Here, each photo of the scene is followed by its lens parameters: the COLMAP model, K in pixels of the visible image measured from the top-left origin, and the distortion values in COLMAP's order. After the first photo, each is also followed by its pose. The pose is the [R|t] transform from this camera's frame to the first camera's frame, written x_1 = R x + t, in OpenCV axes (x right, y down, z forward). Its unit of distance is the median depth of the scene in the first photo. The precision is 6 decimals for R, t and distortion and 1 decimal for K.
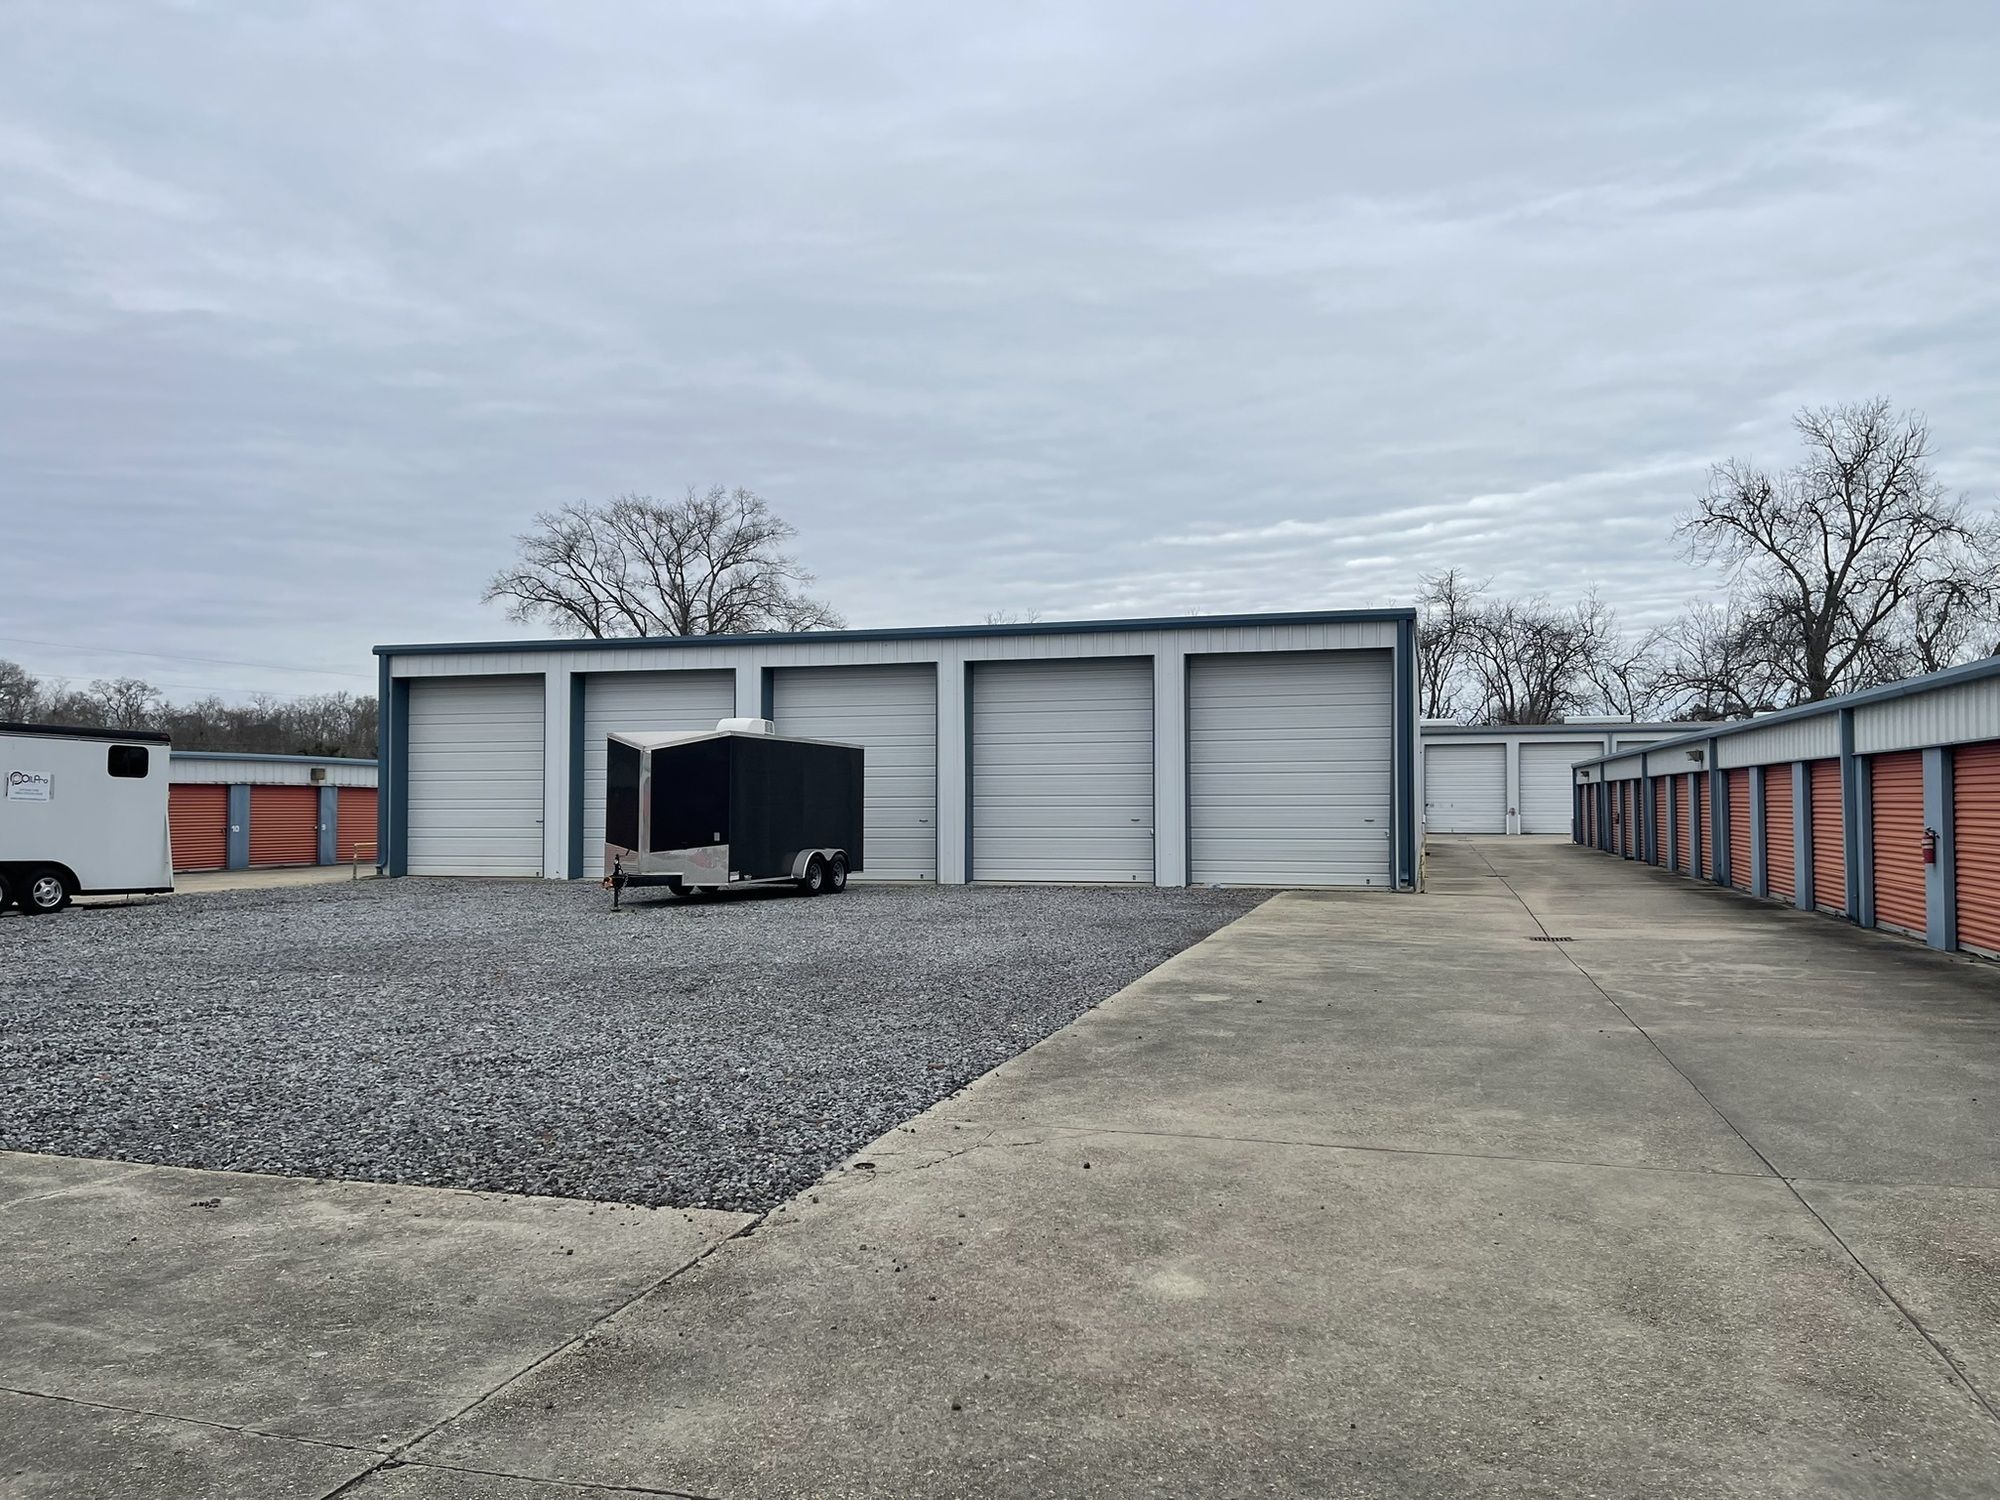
lens RADIAL K [[1476.4, 0, 1001.5], [0, 1476.4, 759.6], [0, 0, 1]] dist [0.058280, -0.079854]
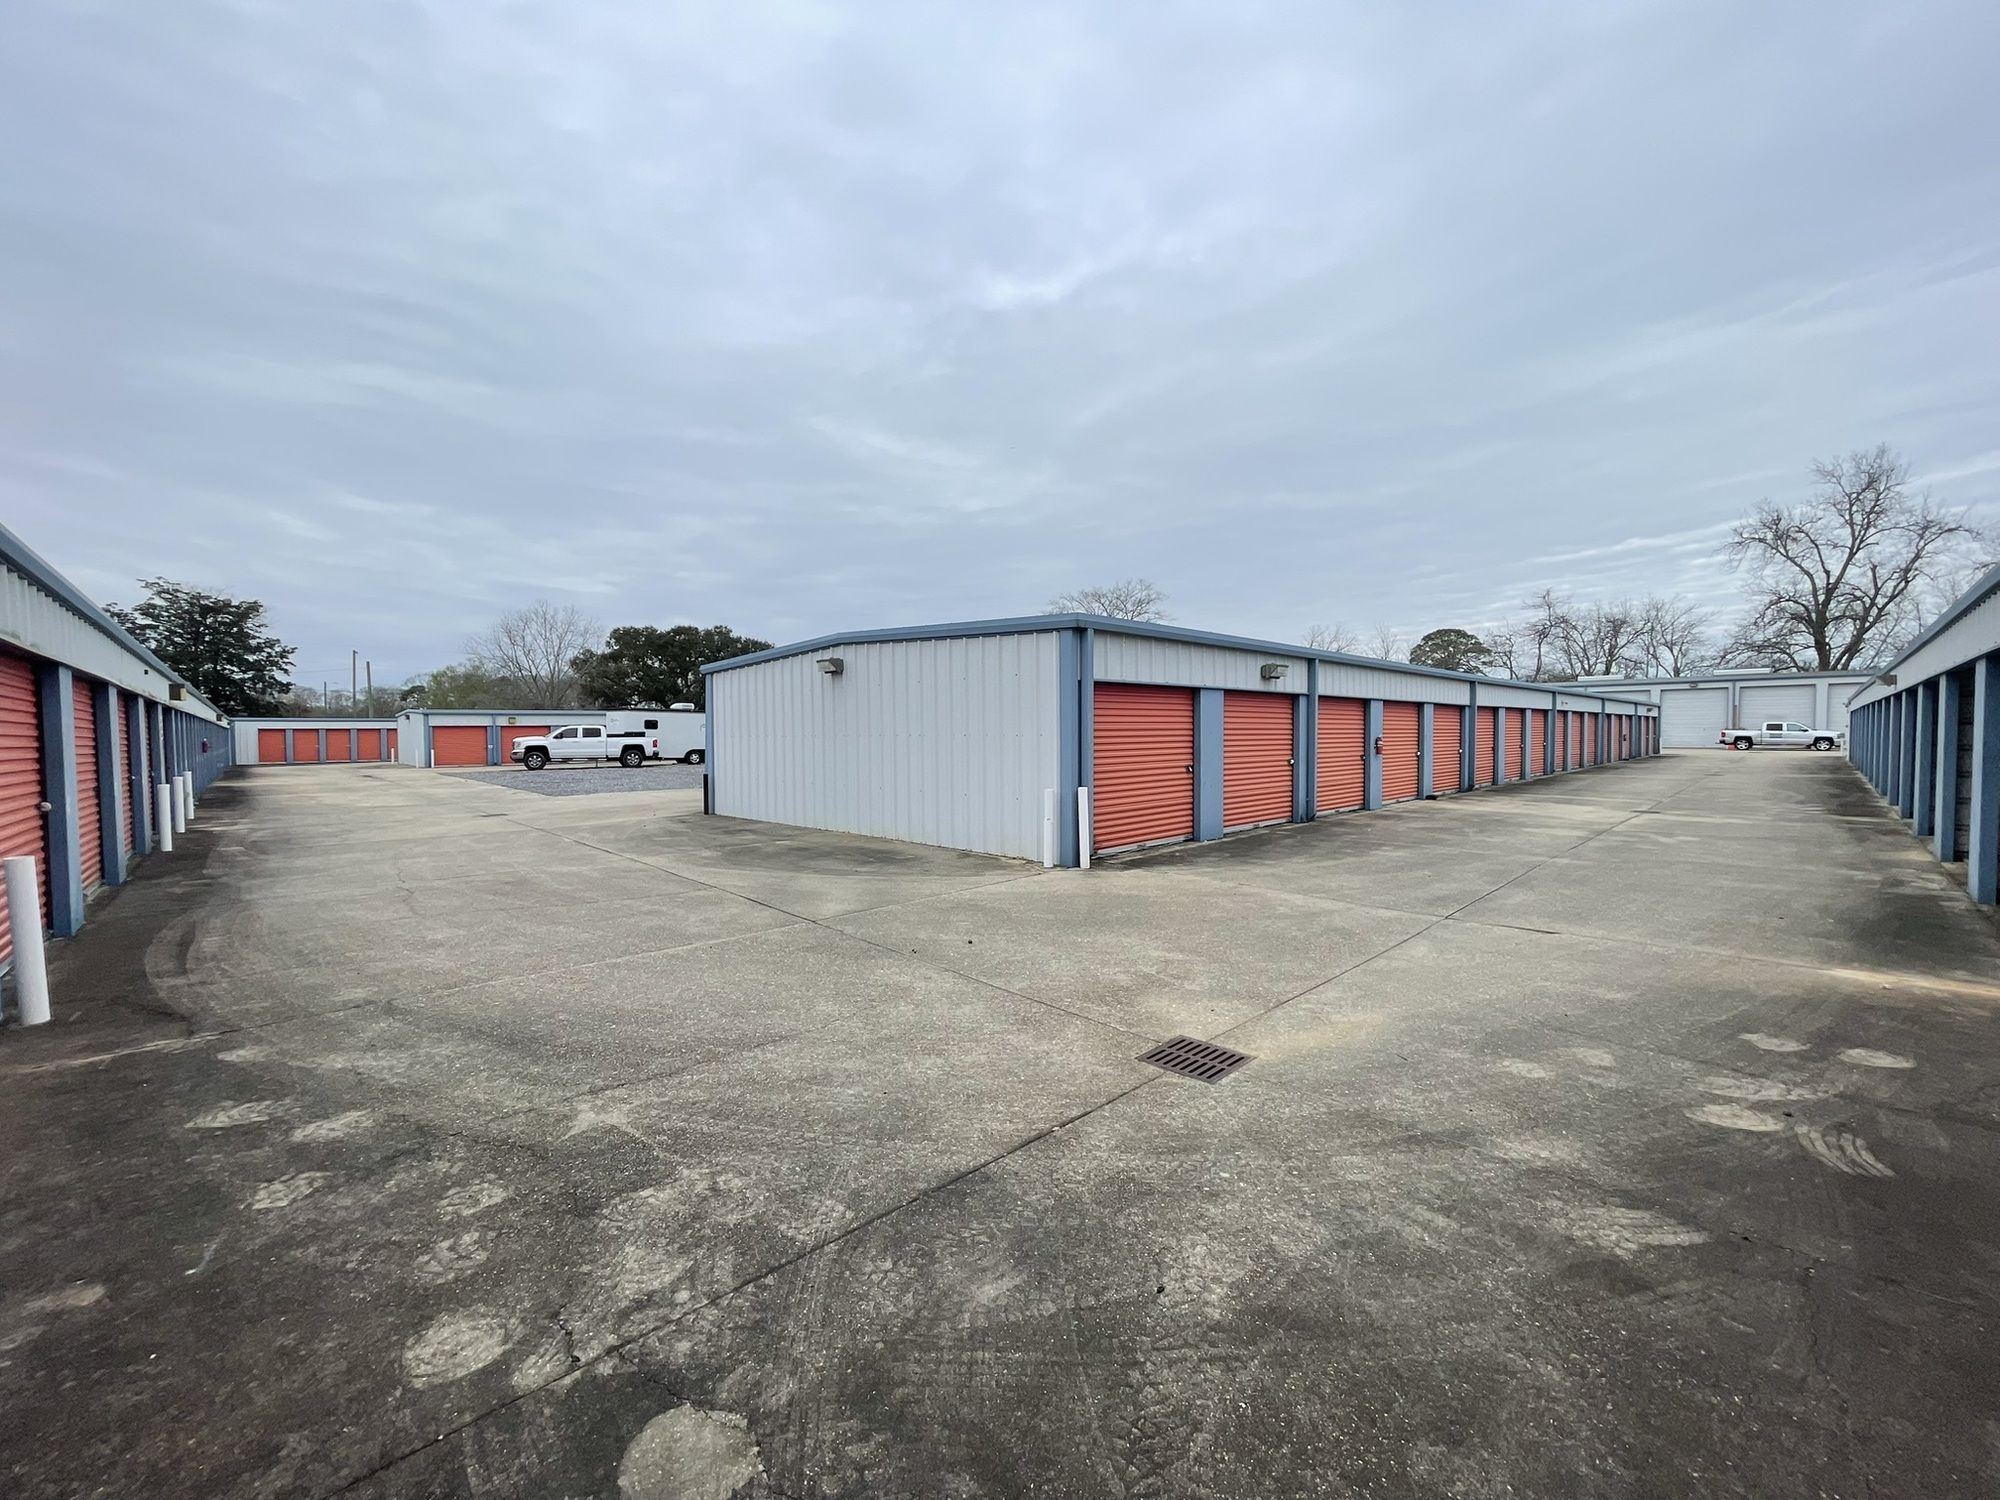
lens RADIAL K [[781.9, 0, 999.3], [0, 781.9, 757.9], [0, 0, 1]] dist [-0.019364, -0.000058]
pose [[0.866434, 0.015078, -0.499064, 1.733390], [0.018702, 0.997862, 0.062616, -0.025128], [0.498941, -0.063586, 0.864300, -0.597656]]
